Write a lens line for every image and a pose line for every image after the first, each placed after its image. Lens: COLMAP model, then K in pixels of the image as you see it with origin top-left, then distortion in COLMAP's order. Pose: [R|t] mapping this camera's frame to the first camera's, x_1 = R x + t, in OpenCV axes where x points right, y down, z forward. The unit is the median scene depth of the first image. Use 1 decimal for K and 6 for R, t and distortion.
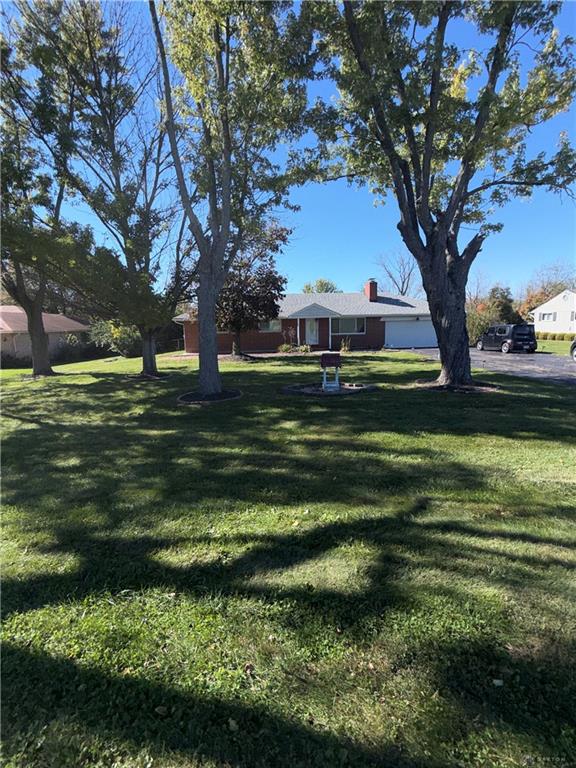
lens RADIAL K [[360.2, 0, 287.5], [0, 360.2, 379.3], [0, 0, 1]] dist [-0.004998, 0.000646]
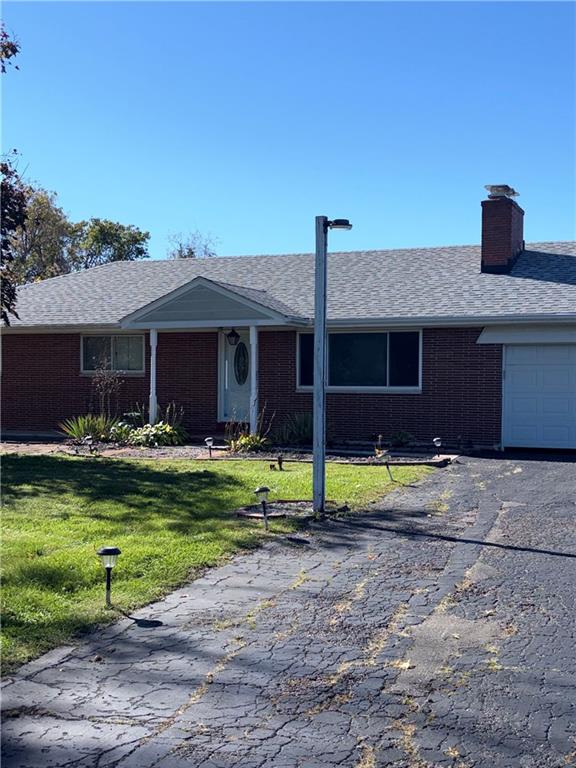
lens RADIAL K [[953.8, 0, 283.6], [0, 953.8, 389.3], [0, 0, 1]] dist [0.065514, 0.000000]
pose [[0.899796, 0.034474, -0.434947, 0.425330], [-0.089258, 0.990335, -0.106158, -0.045095], [0.427083, 0.134343, 0.894177, 0.337011]]
